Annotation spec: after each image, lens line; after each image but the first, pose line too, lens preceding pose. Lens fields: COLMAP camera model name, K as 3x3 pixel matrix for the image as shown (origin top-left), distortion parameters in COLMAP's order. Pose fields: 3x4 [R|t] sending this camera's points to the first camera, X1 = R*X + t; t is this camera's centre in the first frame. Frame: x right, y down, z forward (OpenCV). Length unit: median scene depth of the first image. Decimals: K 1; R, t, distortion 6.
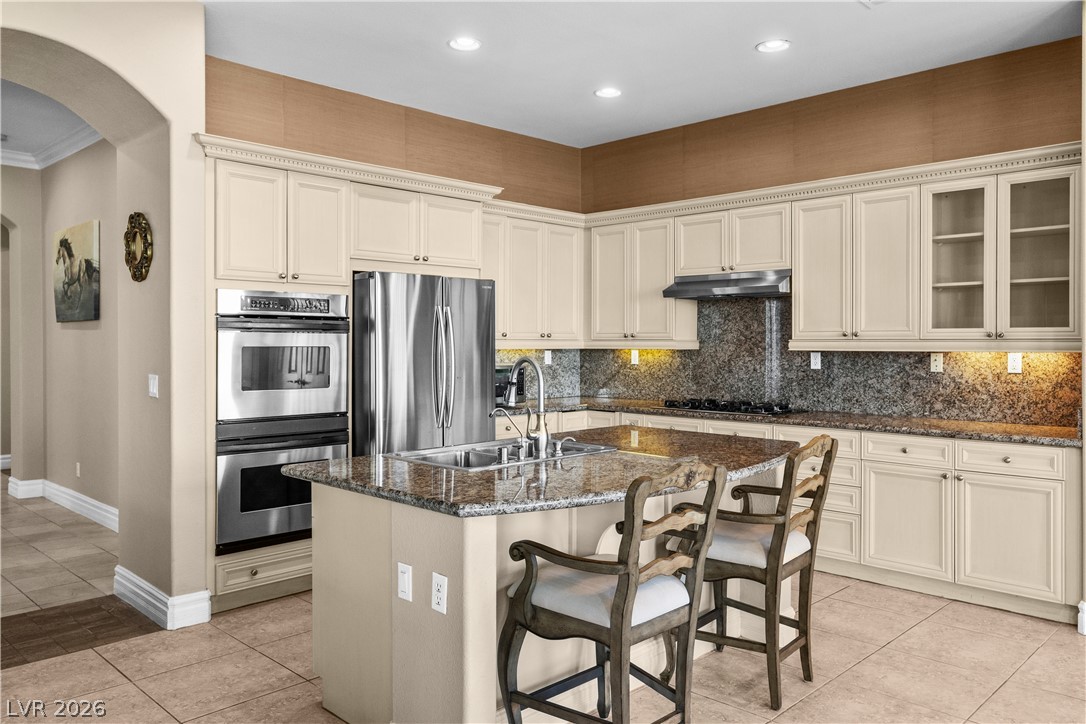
lens RADIAL K [[816.7, 0, 548.9], [0, 816.7, 354.9], [0, 0, 1]] dist [-0.003275, -0.002380]
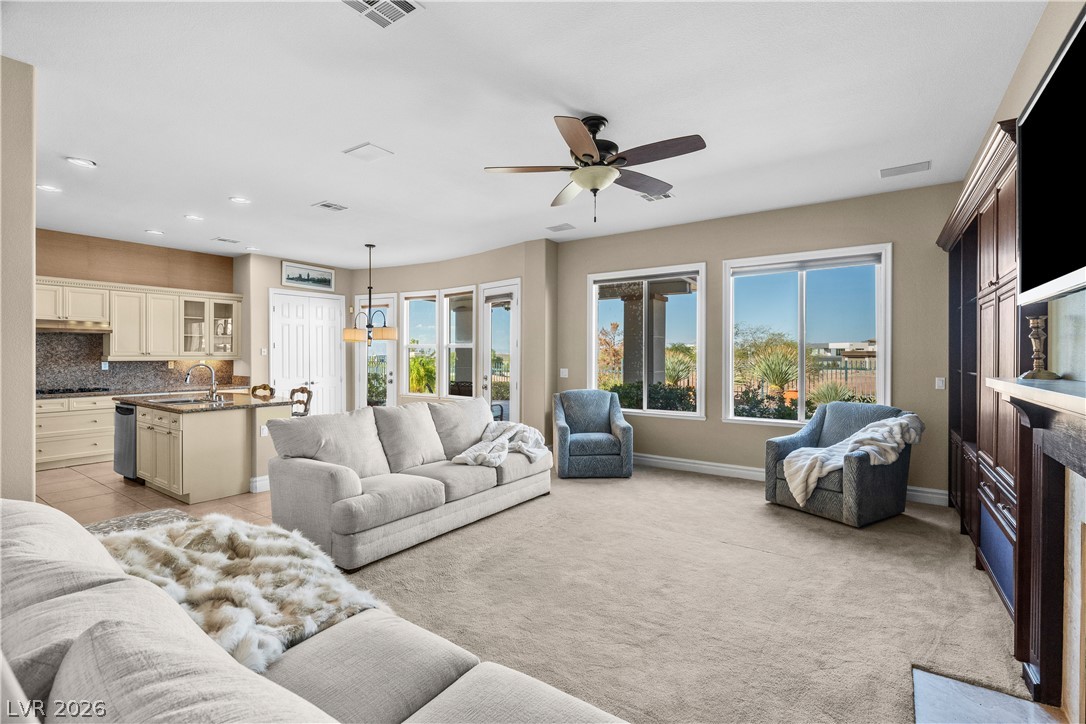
lens RADIAL K [[489.1, 0, 542.2], [0, 489.1, 358.9], [0, 0, 1]] dist [-0.003994, 0.000665]
pose [[-0.169917, -0.008643, 0.985420, -1.204724], [0.013071, 0.999854, 0.011024, -0.010447], [-0.985372, 0.014753, -0.169780, 0.125710]]
